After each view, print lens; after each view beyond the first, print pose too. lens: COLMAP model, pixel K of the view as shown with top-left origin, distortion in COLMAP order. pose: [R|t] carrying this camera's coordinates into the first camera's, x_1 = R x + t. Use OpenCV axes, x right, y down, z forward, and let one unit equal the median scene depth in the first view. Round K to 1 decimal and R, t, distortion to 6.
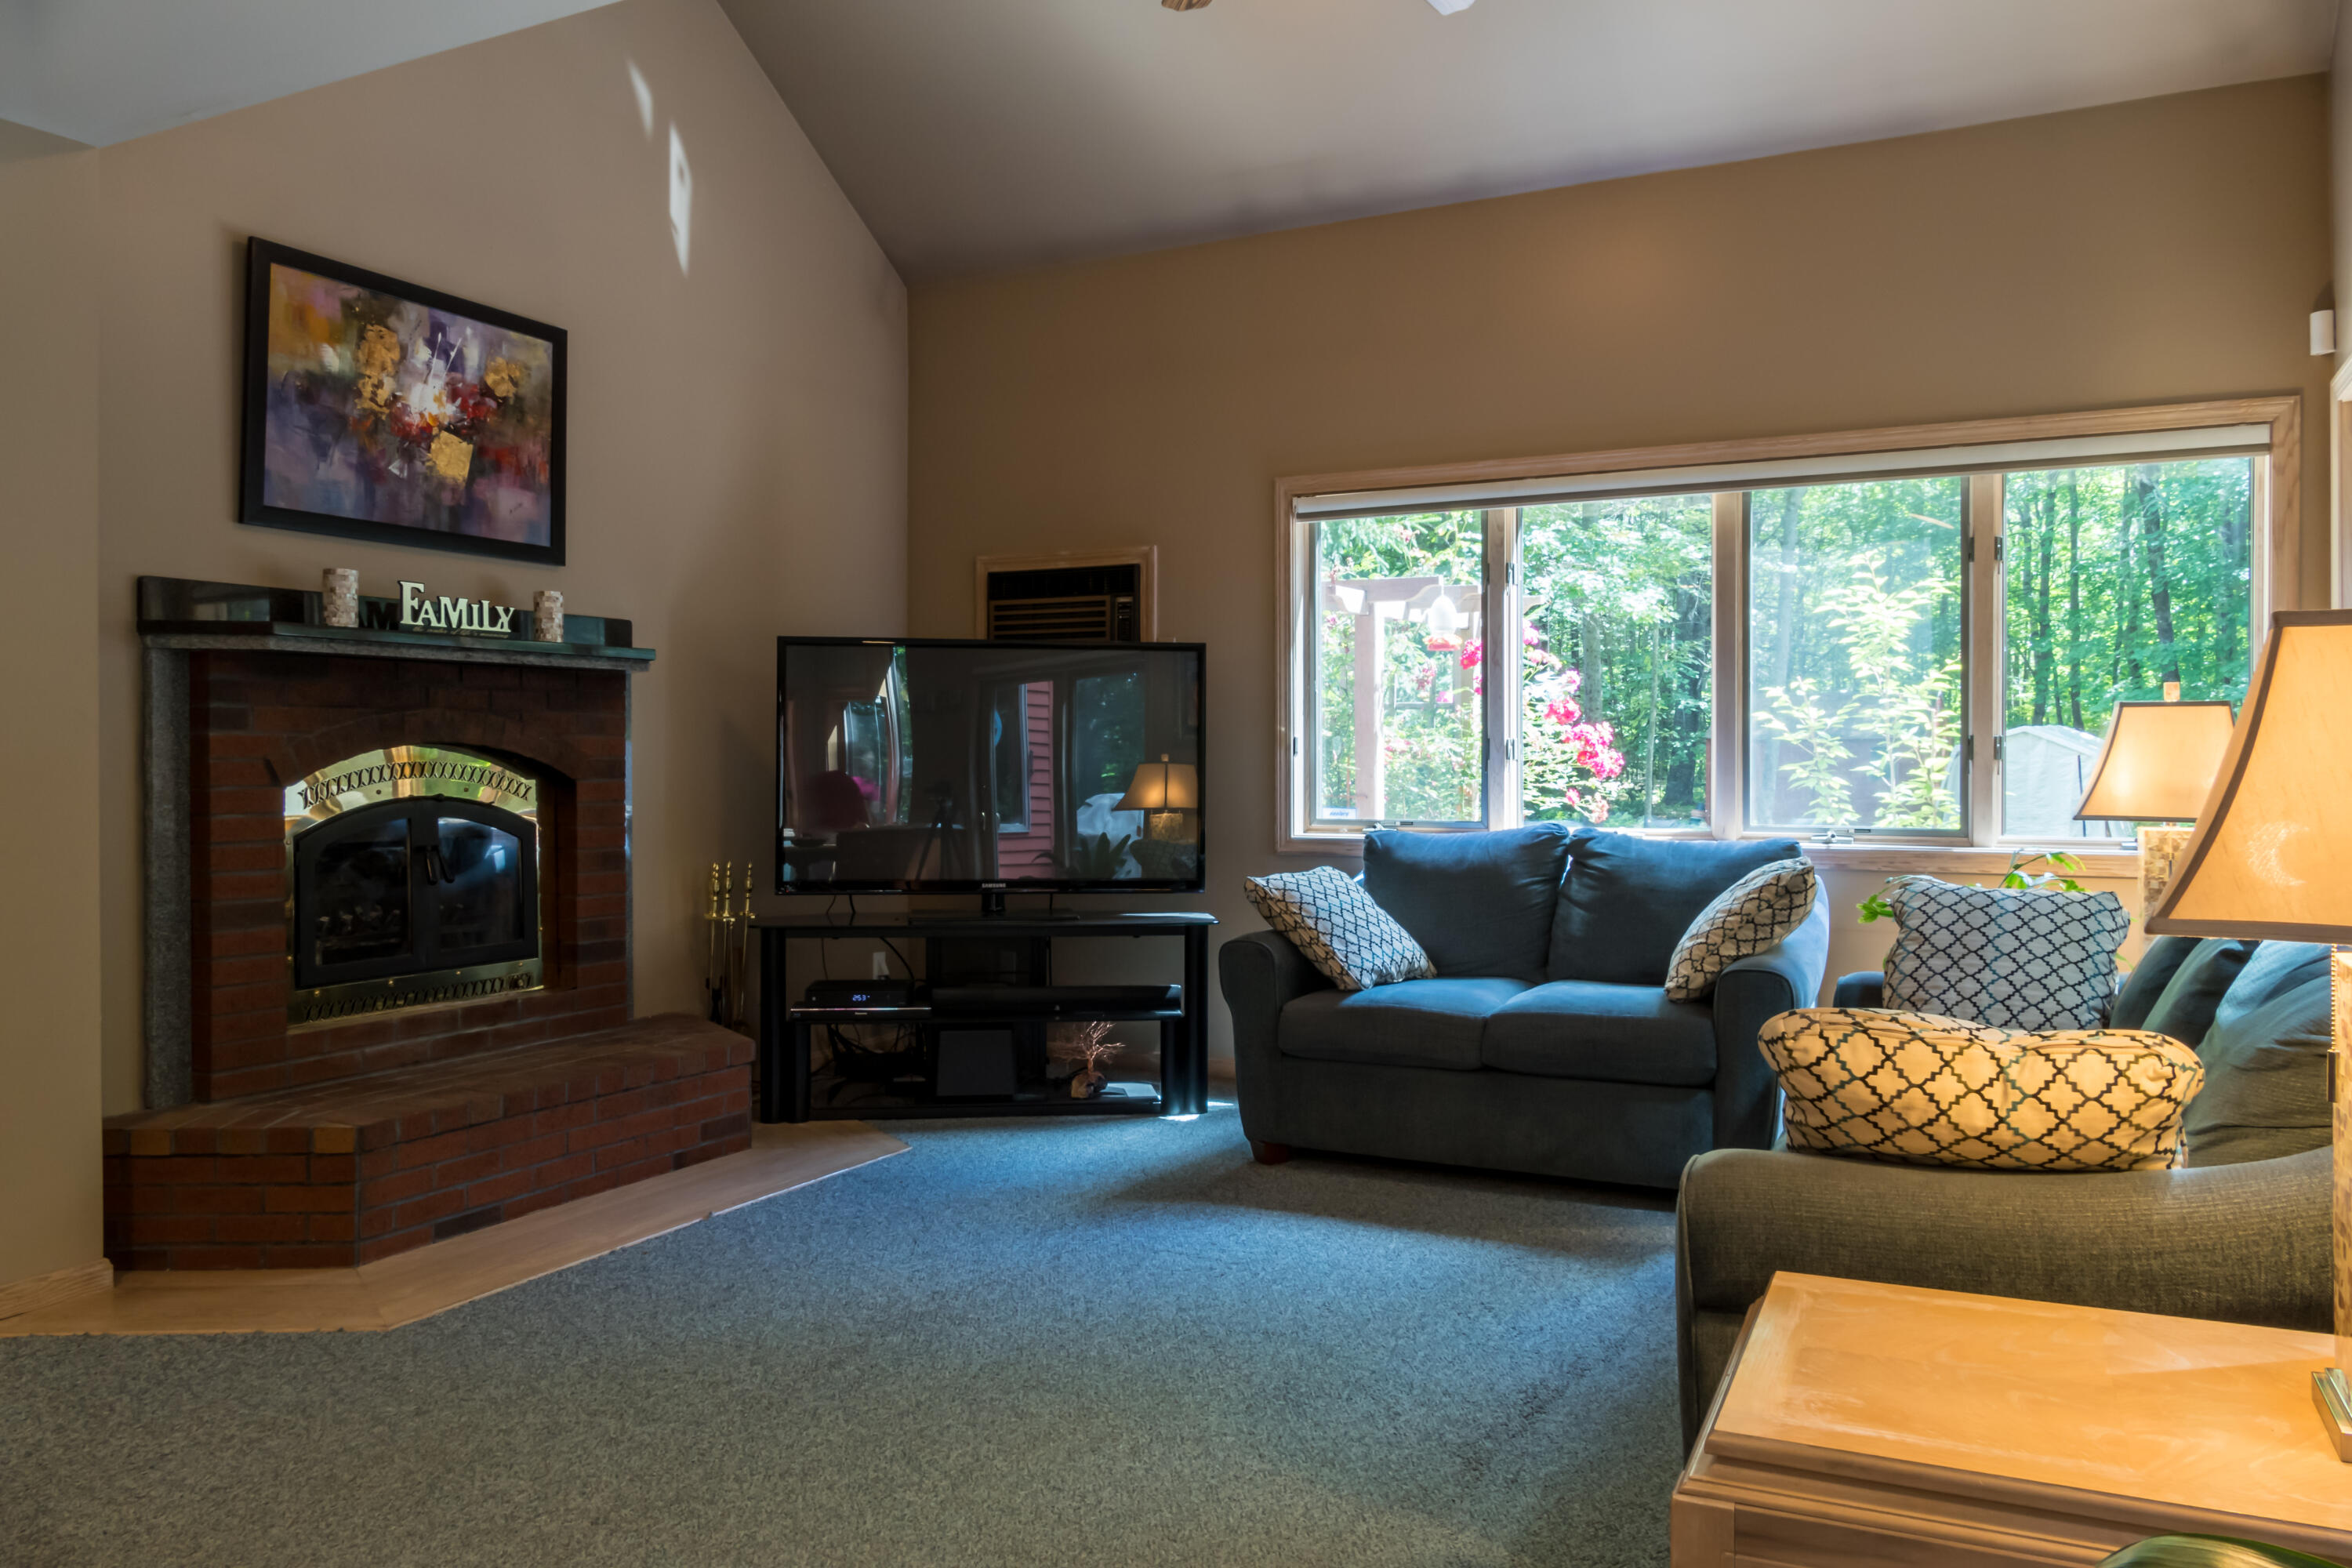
lens RADIAL K [[1707.7, 0, 1179.6], [0, 1707.7, 747.5], [0, 0, 1]] dist [-0.011660, -0.001433]
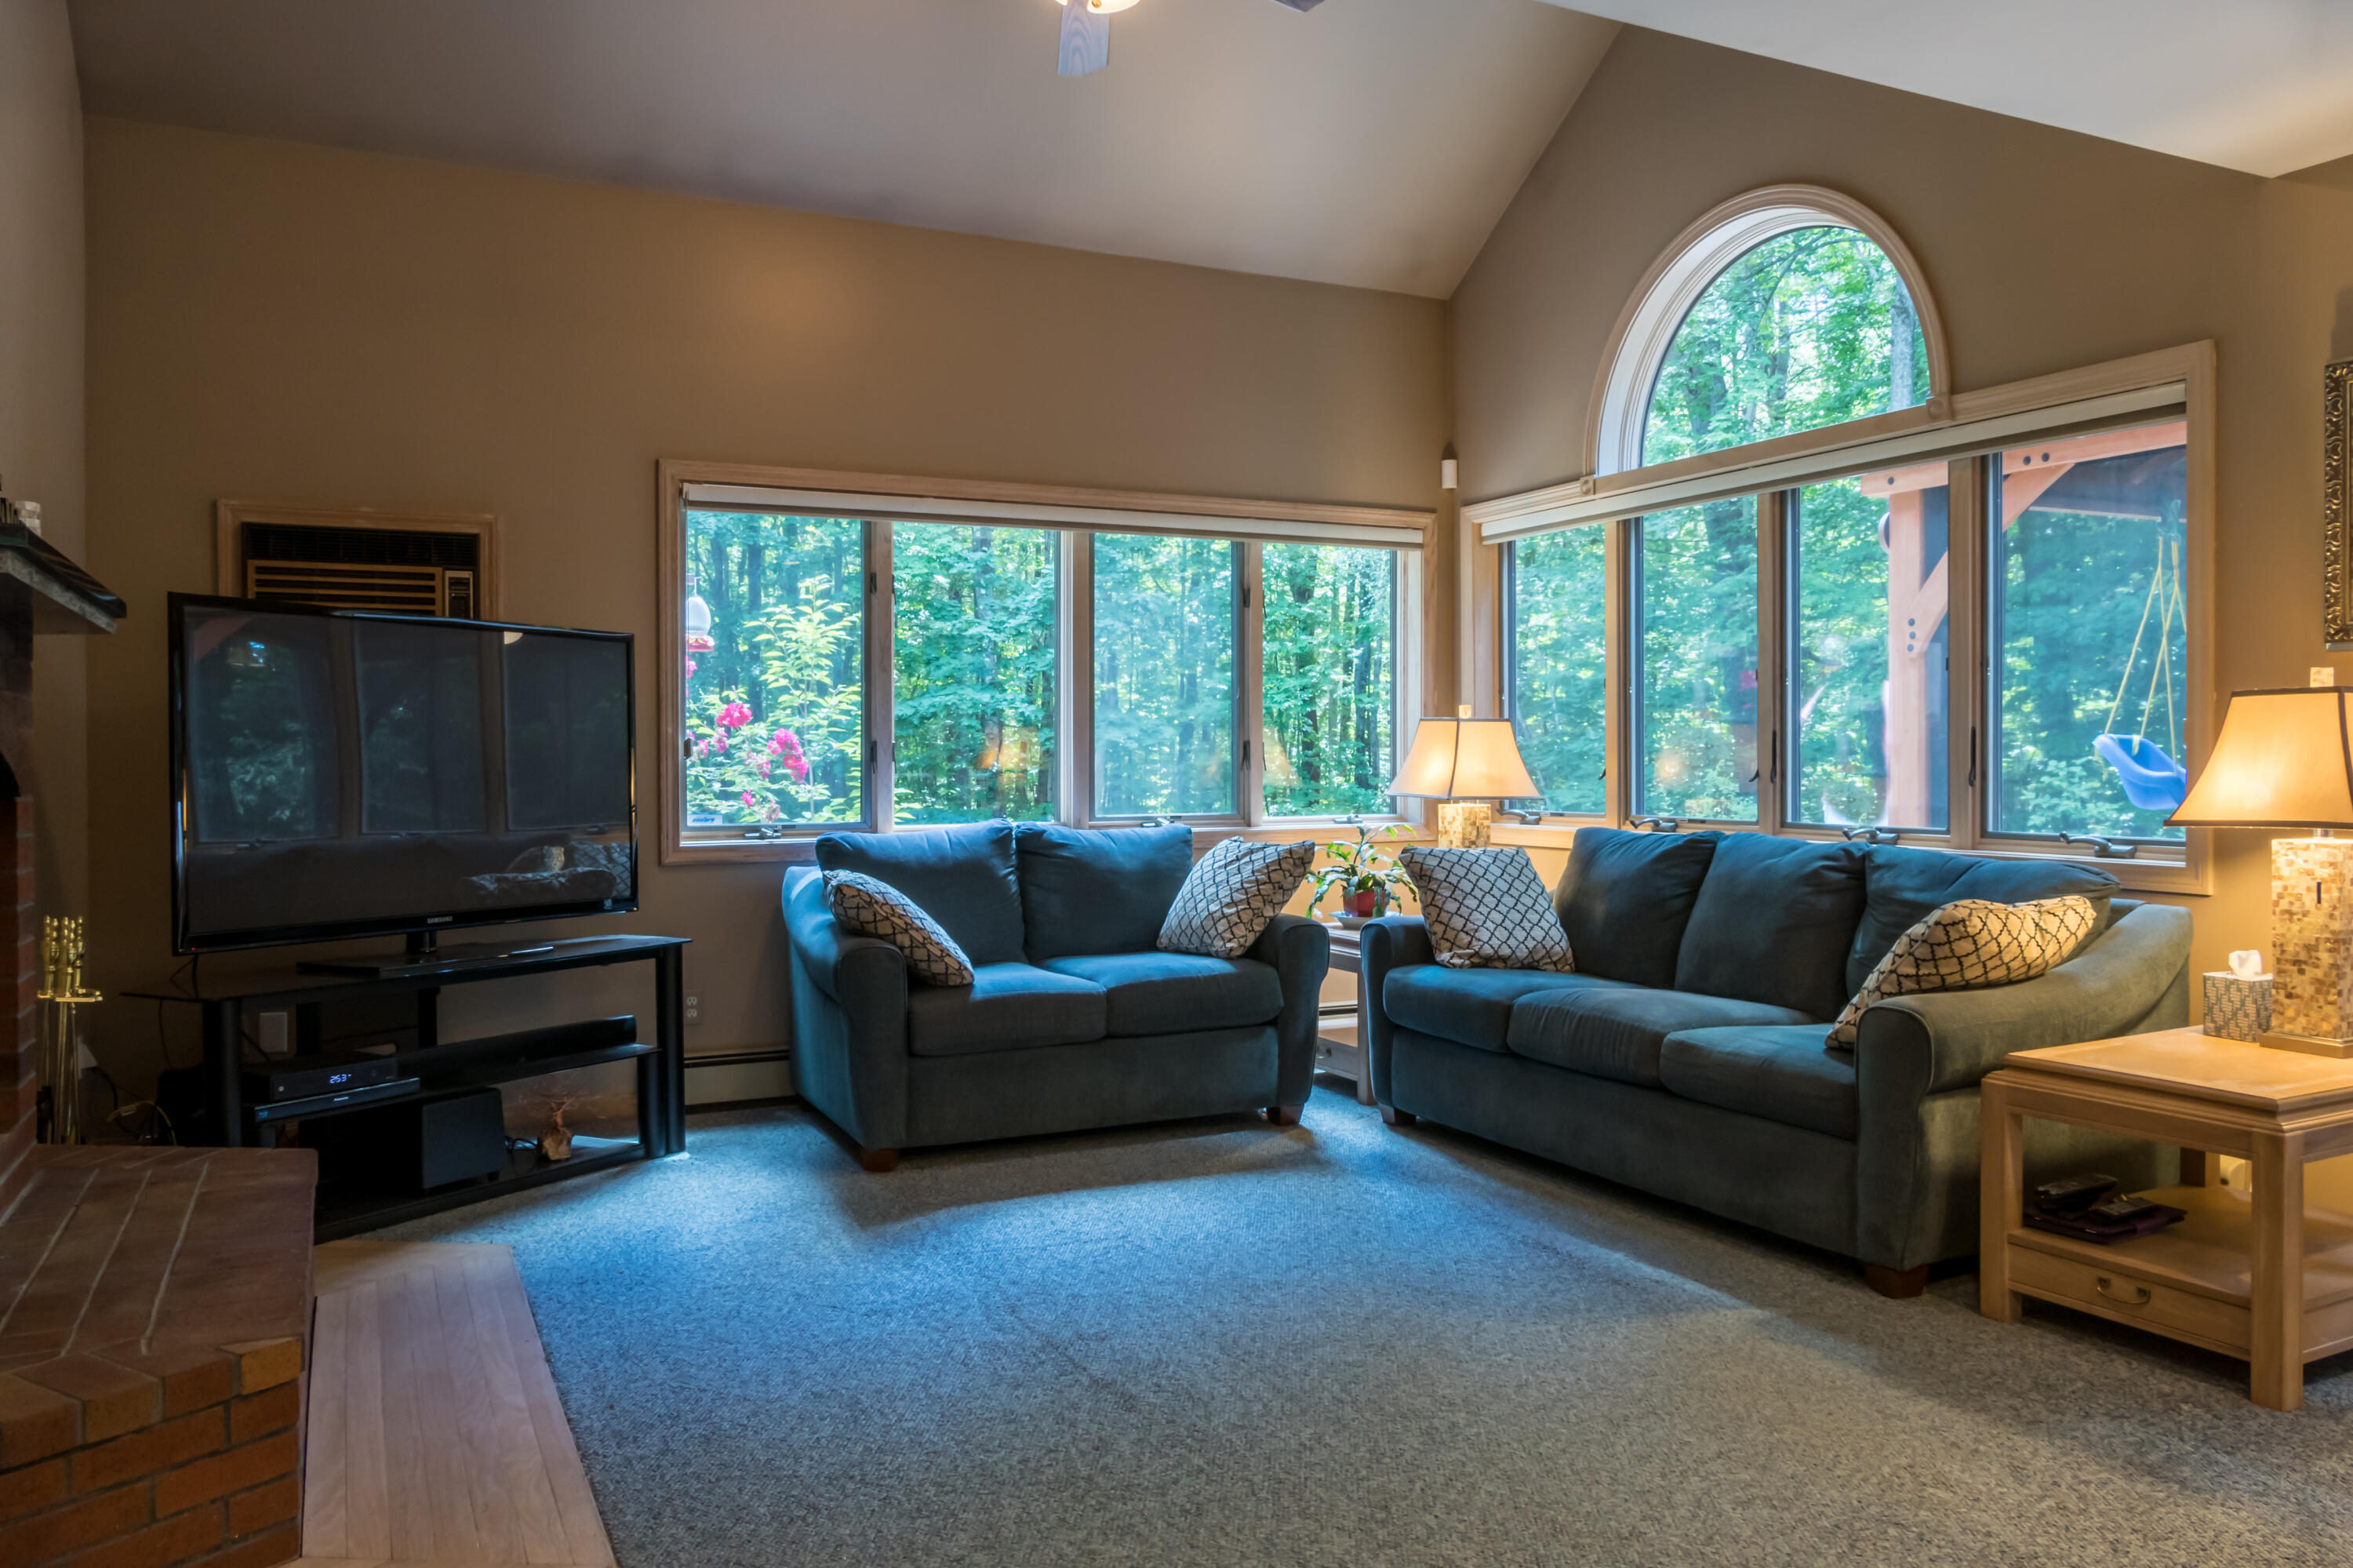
lens RADIAL K [[1693.8, 0, 1180.4], [0, 1693.8, 766.4], [0, 0, 1]] dist [-0.009119, 0.000934]
pose [[0.592017, -0.006296, 0.805901, -0.601848], [0.000995, 0.999974, 0.007081, 0.003121], [-0.805925, -0.003390, 0.592008, 0.269348]]
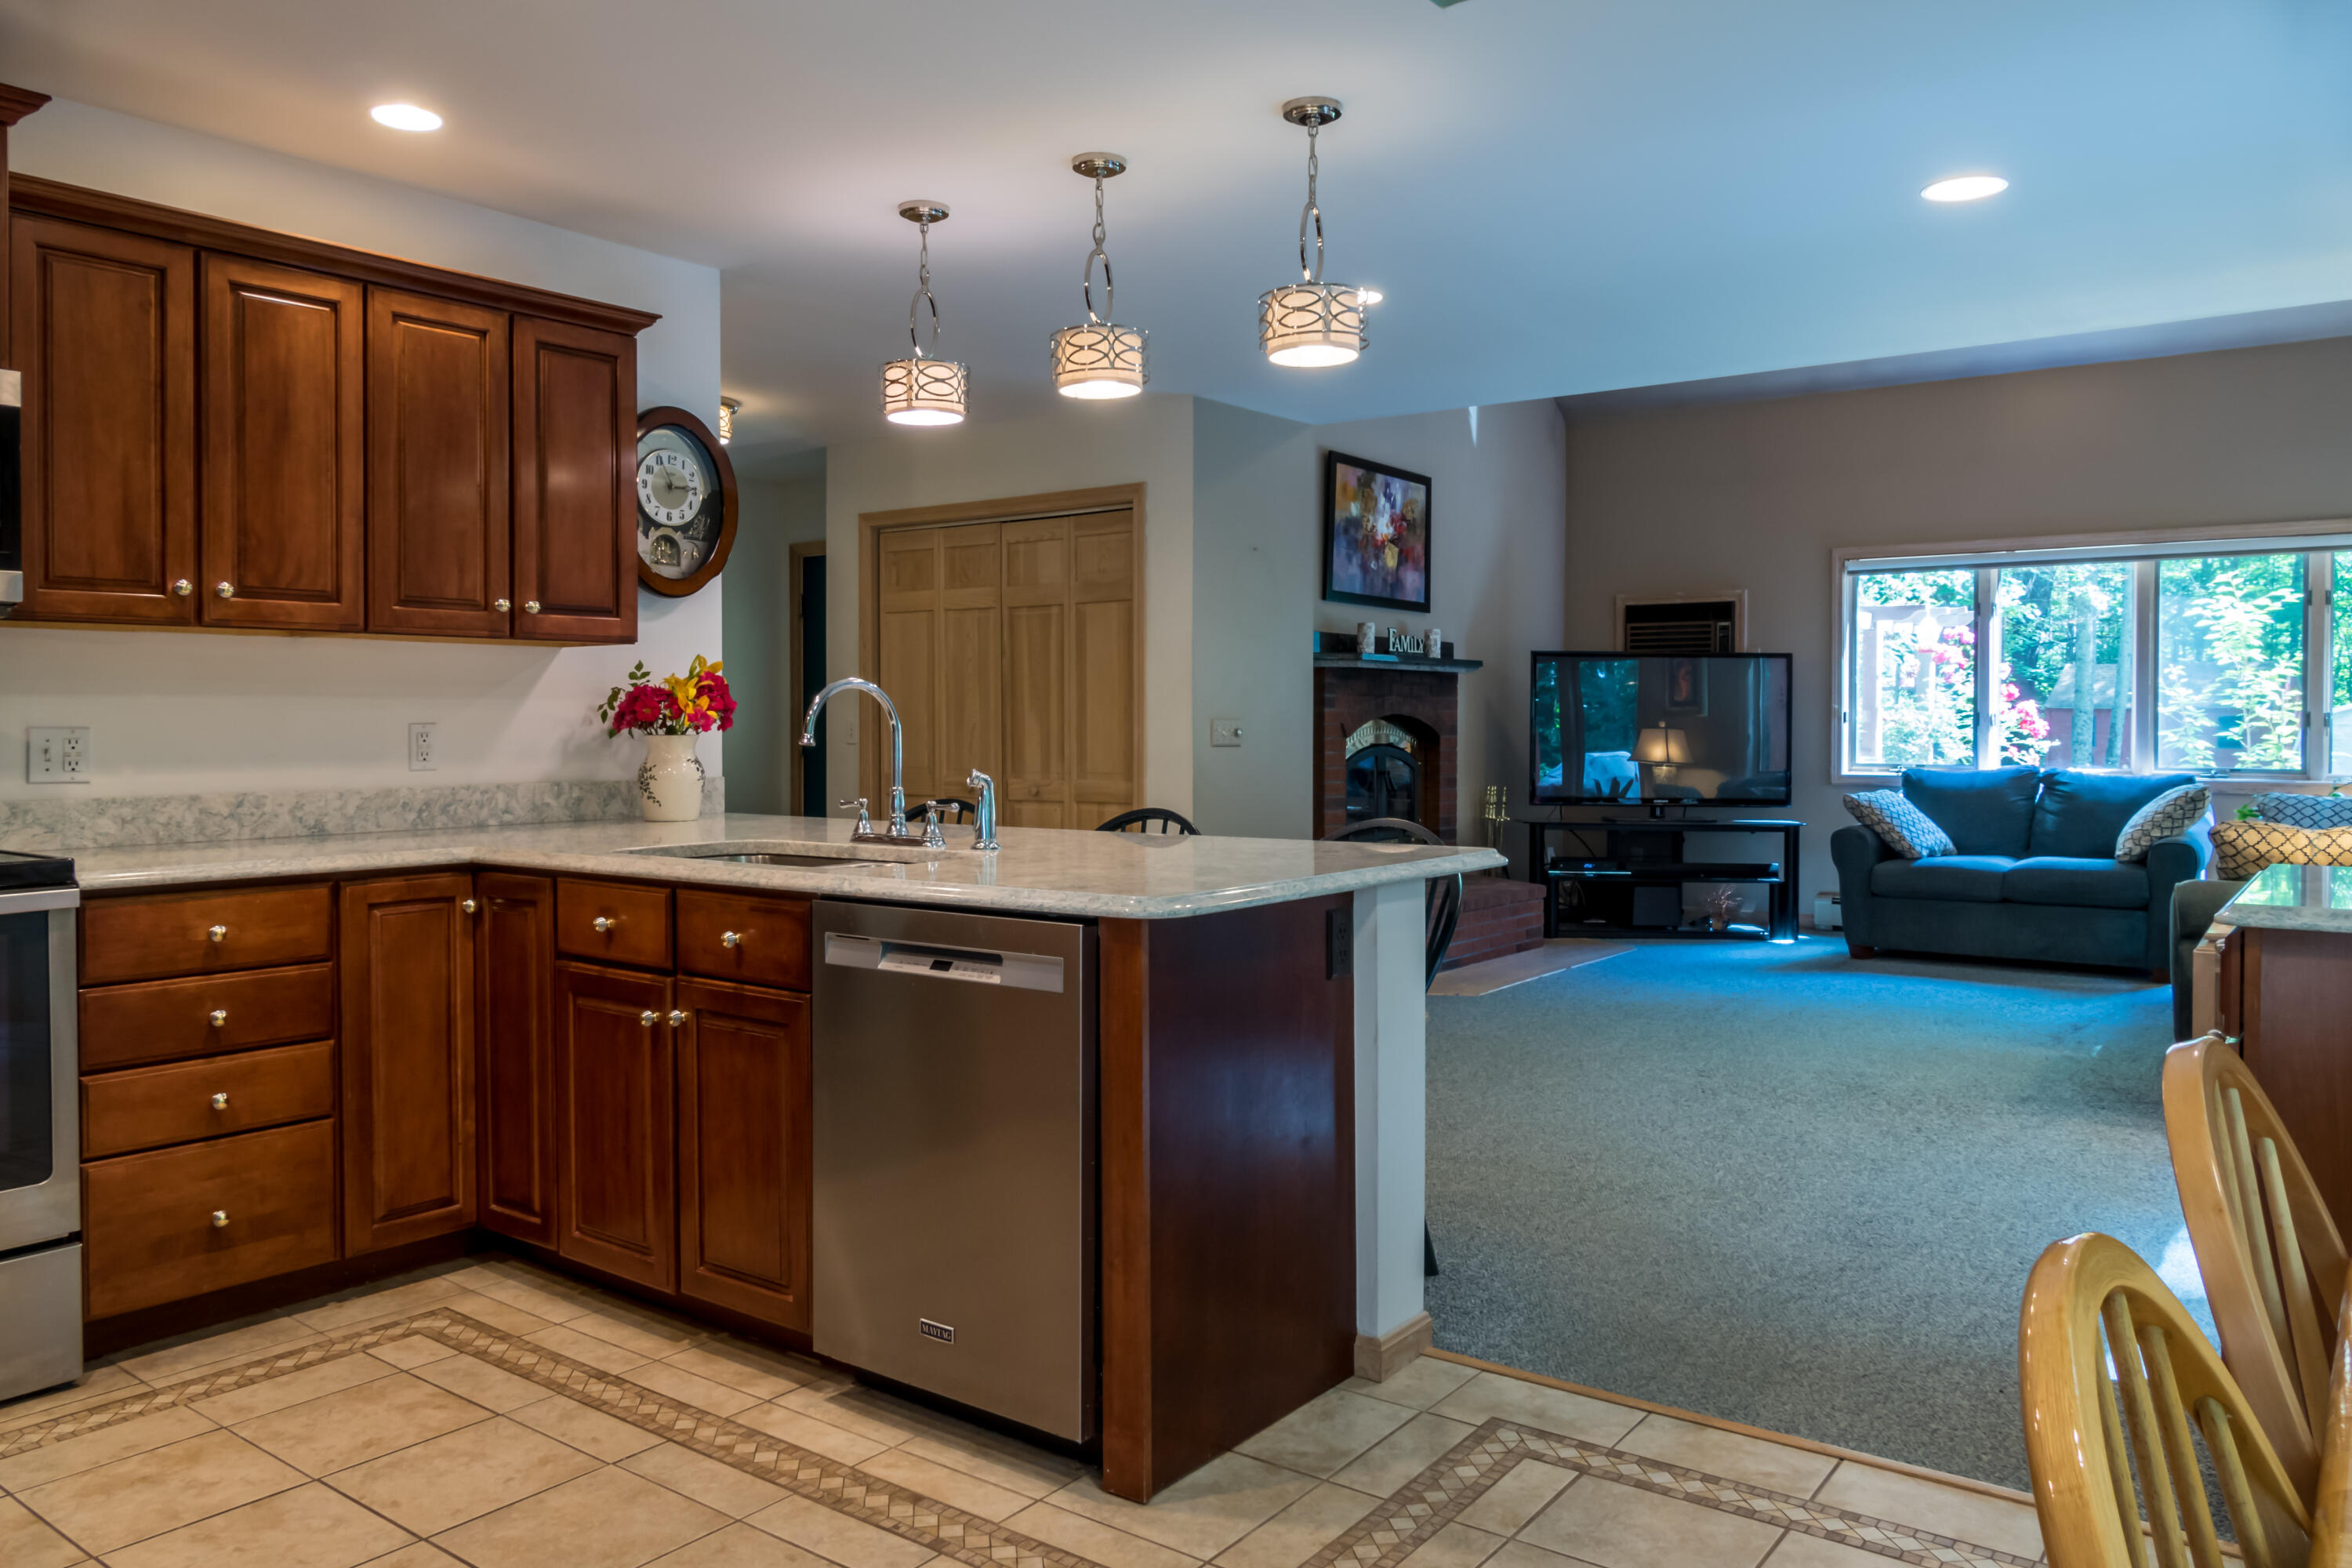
lens RADIAL K [[1688.5, 0, 1179.2], [0, 1688.5, 737.9], [0, 0, 1]] dist [-0.005788, 0.000441]
pose [[0.986742, 0.004355, -0.162239, -0.335656], [-0.002108, 0.999899, 0.014022, -0.002308], [0.162283, -0.013495, 0.986652, -0.756153]]
